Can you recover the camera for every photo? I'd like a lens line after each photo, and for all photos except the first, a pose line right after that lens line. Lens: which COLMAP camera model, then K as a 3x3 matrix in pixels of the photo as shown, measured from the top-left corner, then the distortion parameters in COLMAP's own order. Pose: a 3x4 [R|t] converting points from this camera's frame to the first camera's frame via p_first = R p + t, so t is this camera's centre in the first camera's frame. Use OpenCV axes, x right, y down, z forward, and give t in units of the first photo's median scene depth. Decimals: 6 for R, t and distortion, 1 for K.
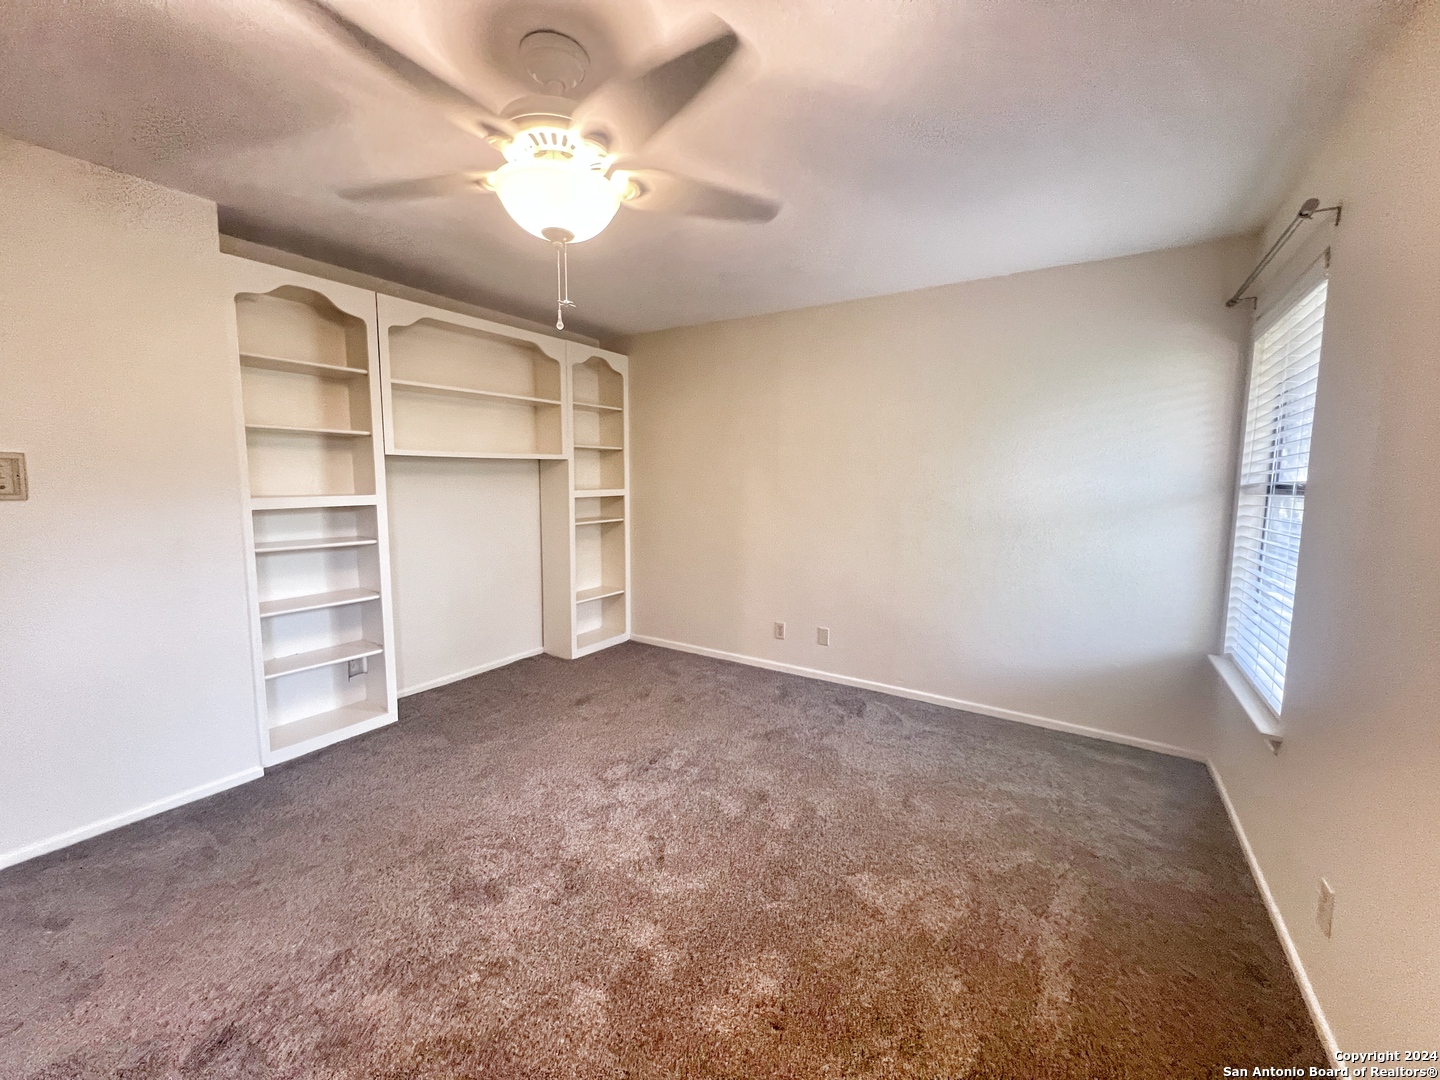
lens RADIAL K [[577.4, 0, 717.7], [0, 577.4, 536.1], [0, 0, 1]] dist [-0.002181, -0.000127]
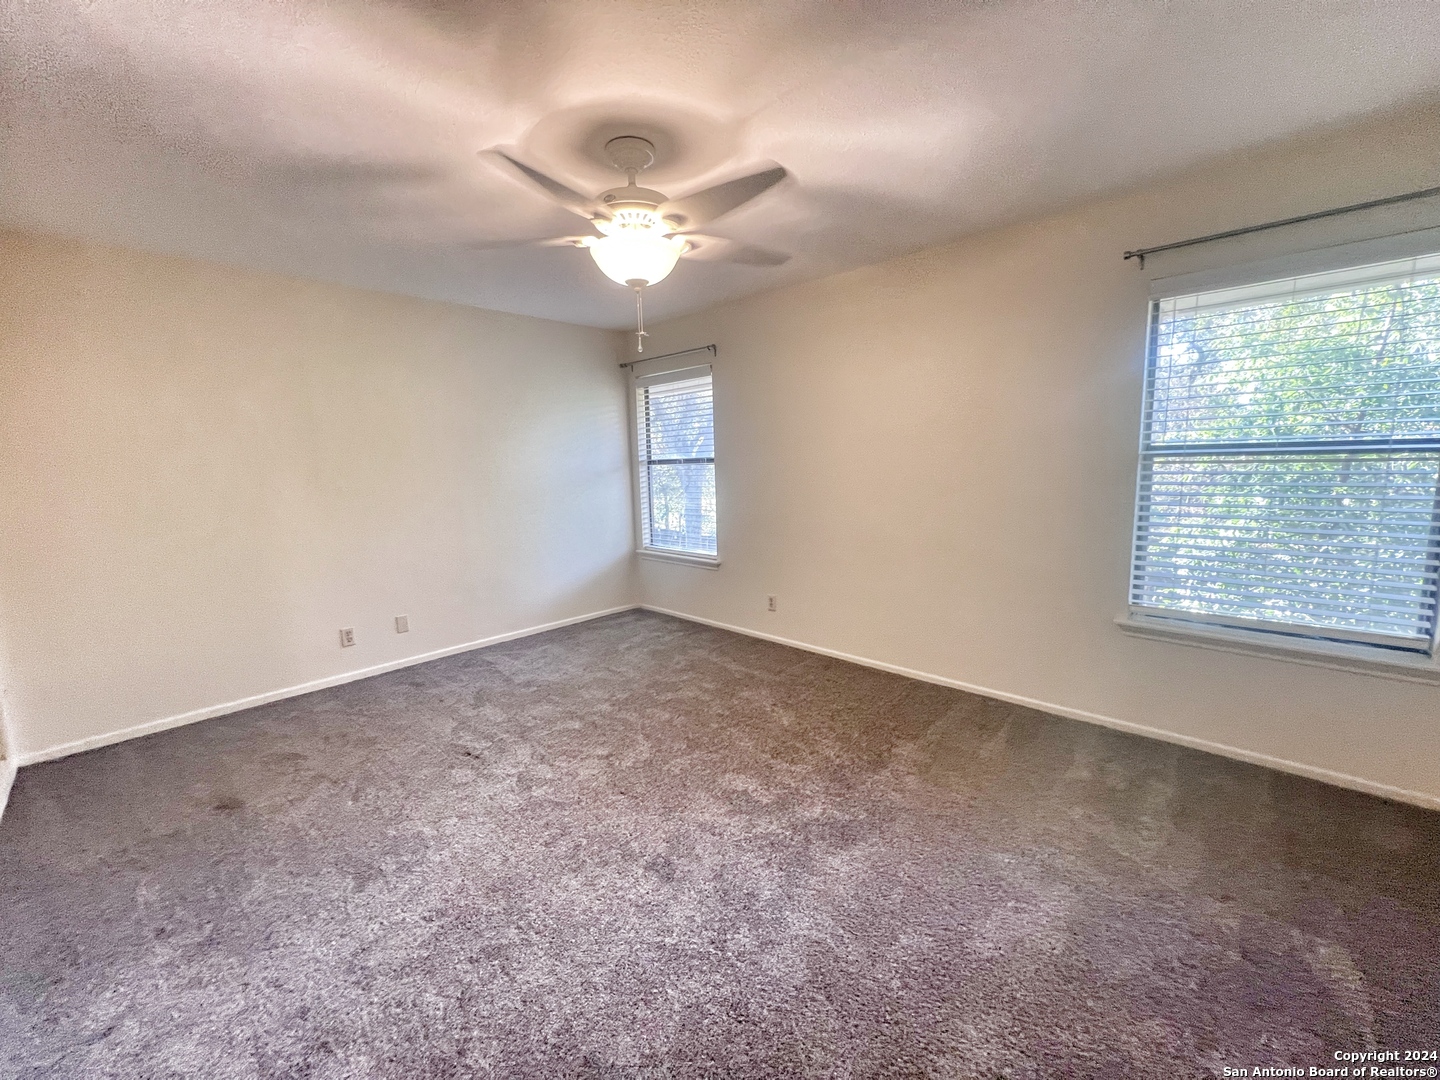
lens RADIAL K [[577.4, 0, 717.7], [0, 577.4, 536.1], [0, 0, 1]] dist [-0.002181, -0.000127]
pose [[0.186012, -0.147707, 0.971382, -0.886310], [0.129359, 0.983712, 0.124810, -0.042116], [-0.973995, 0.102441, 0.202090, 0.323767]]
